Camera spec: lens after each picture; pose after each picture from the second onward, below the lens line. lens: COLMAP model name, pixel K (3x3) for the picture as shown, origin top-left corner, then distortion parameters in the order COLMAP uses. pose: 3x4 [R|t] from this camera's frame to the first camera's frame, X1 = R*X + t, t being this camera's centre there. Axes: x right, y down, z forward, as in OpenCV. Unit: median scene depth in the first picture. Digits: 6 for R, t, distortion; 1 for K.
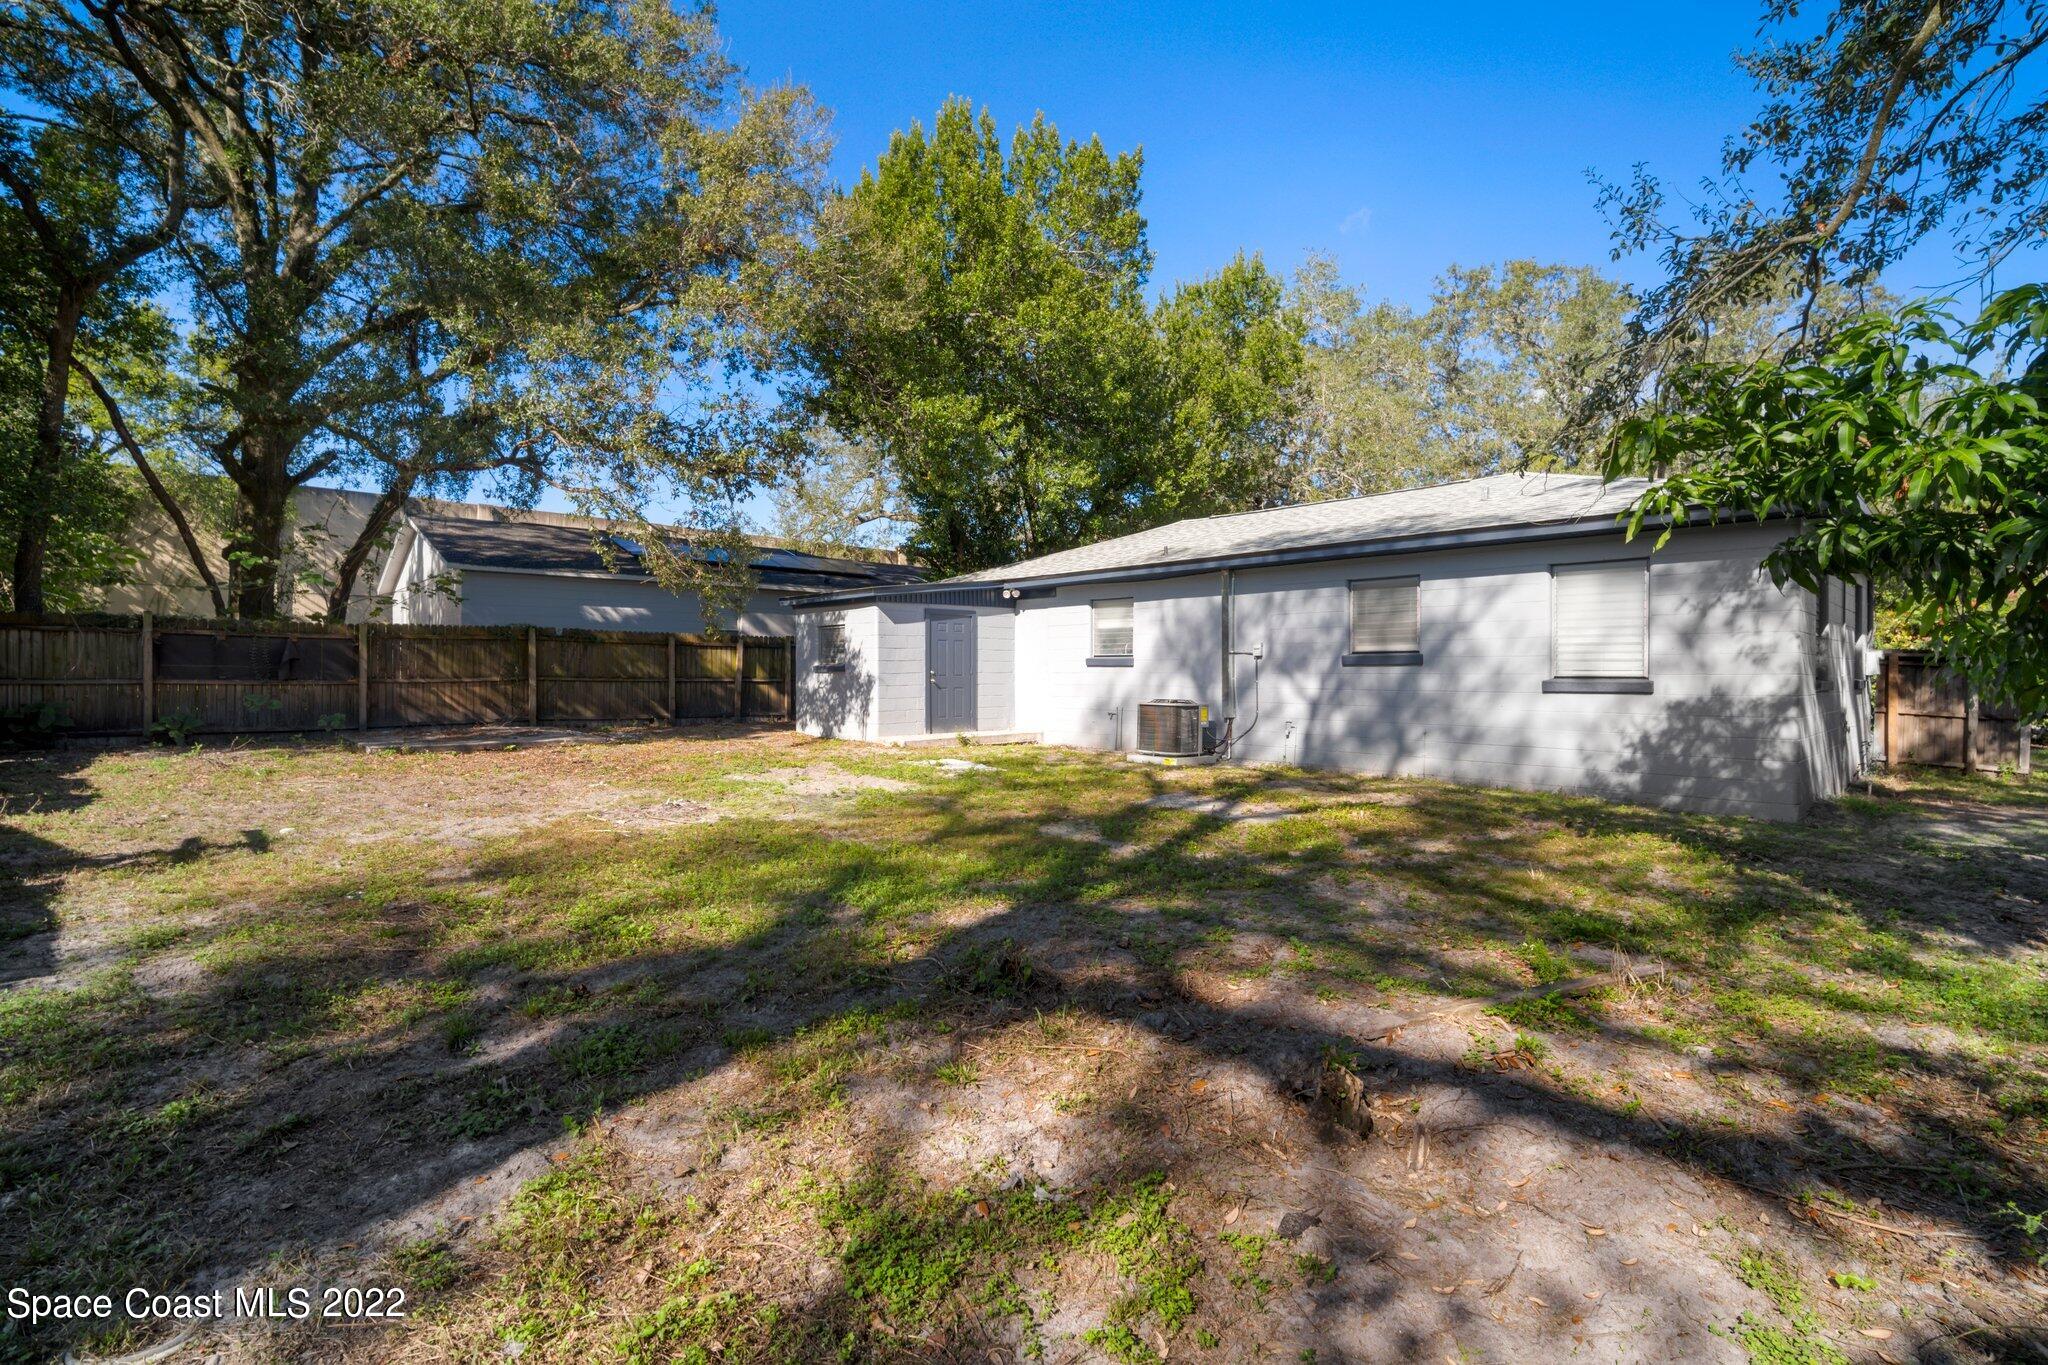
lens RADIAL K [[892.8, 0, 1022.2], [0, 892.8, 672.9], [0, 0, 1]] dist [-0.002194, 0.001629]
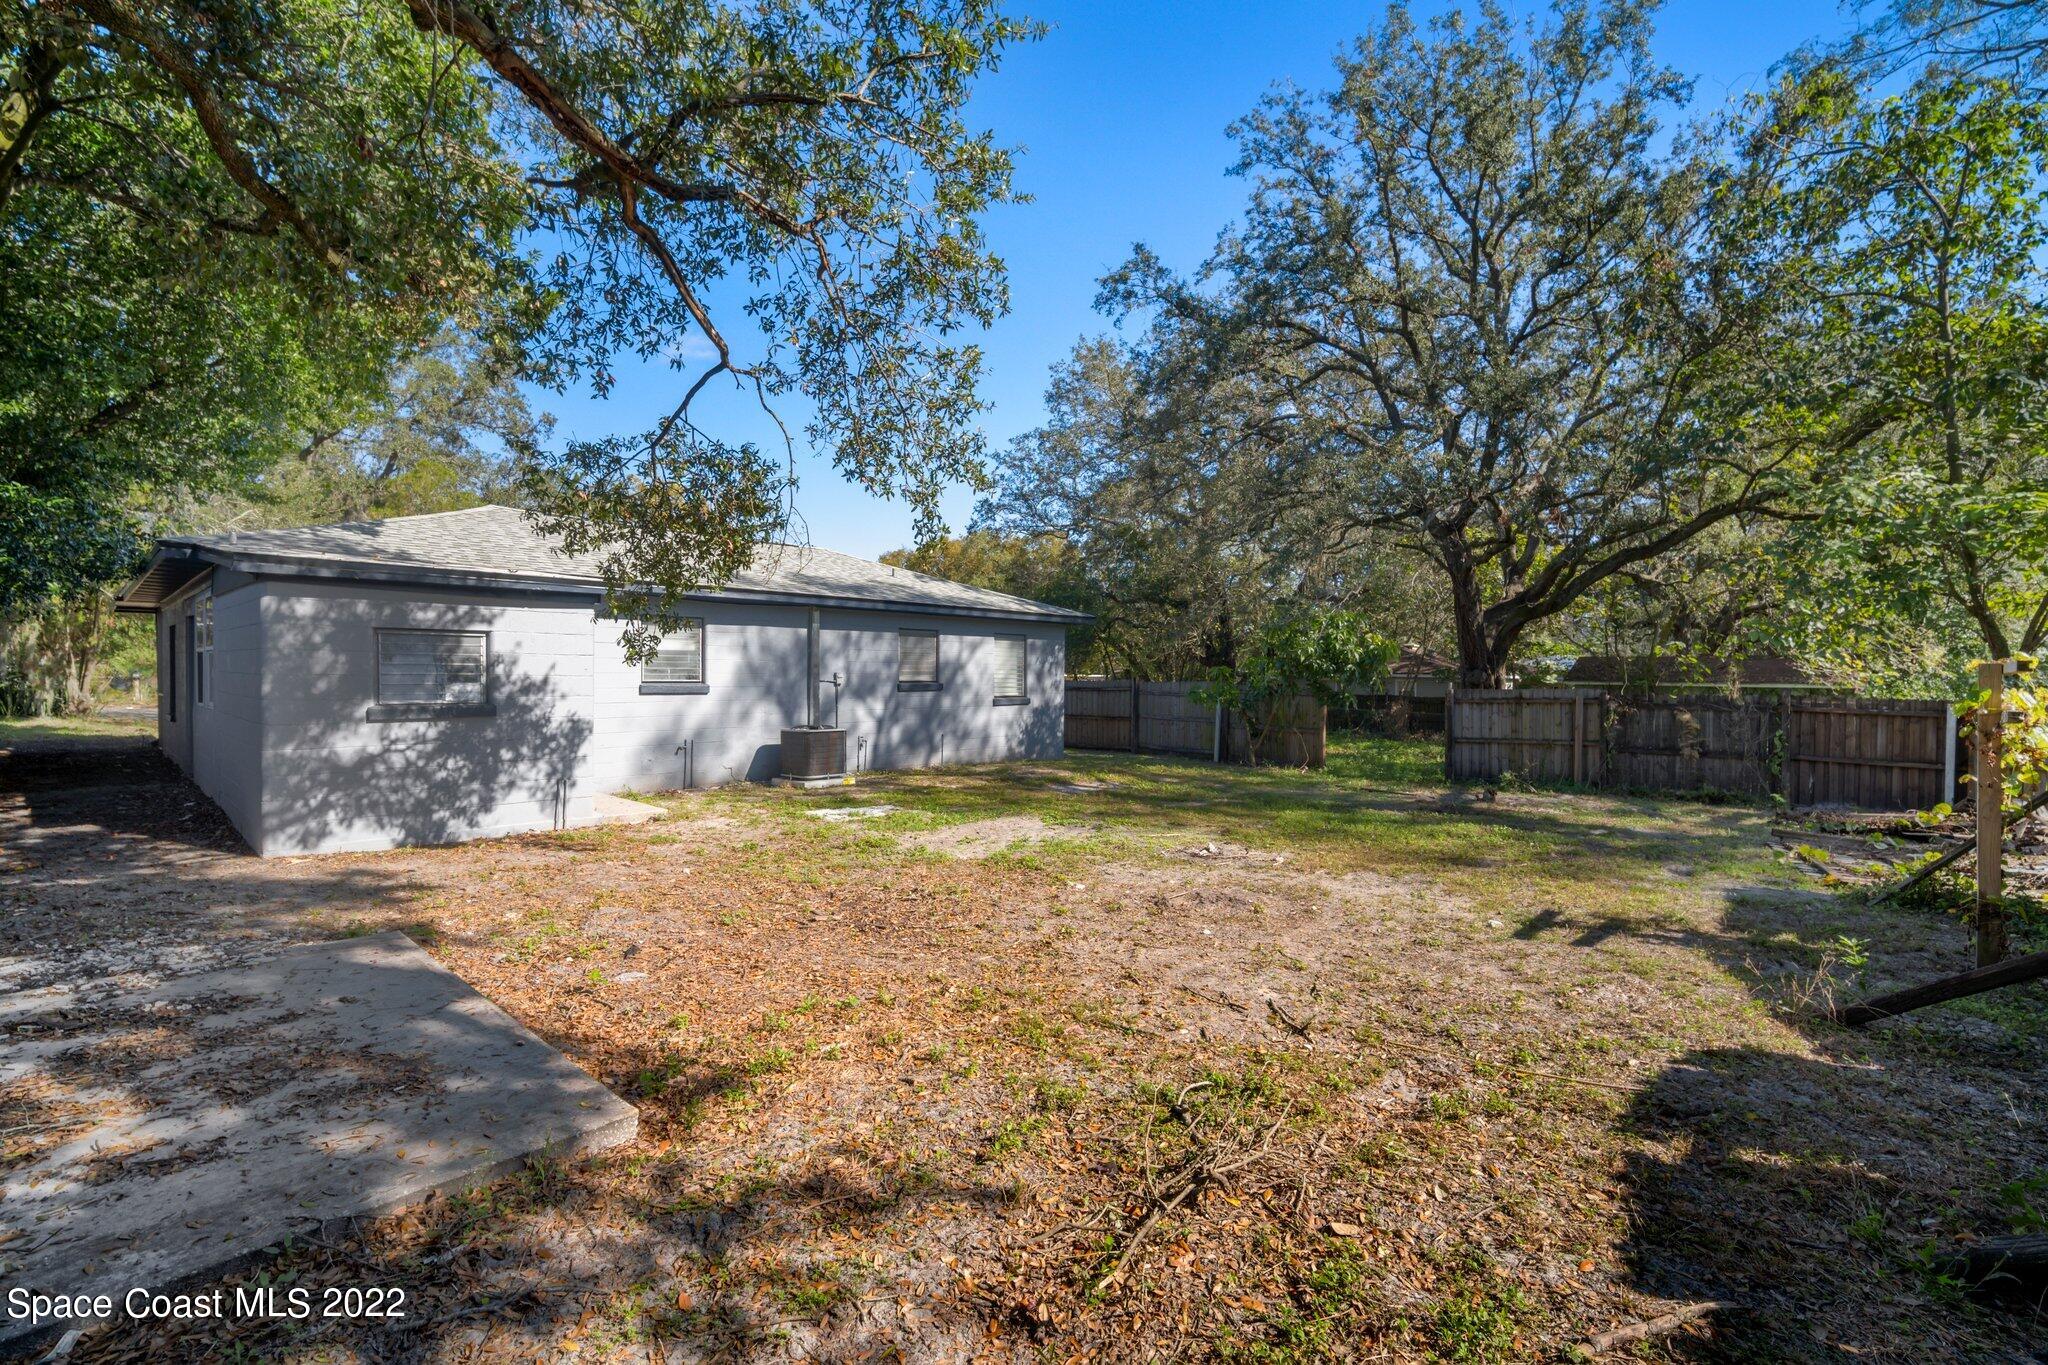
lens RADIAL K [[892.8, 0, 1019.5], [0, 892.8, 683.4], [0, 0, 1]] dist [-0.002194, 0.001629]
pose [[-0.070096, -0.014941, 0.997428, -0.942087], [-0.005762, 0.999877, 0.014573, -0.038605], [-0.997524, -0.004725, -0.070173, 0.860702]]
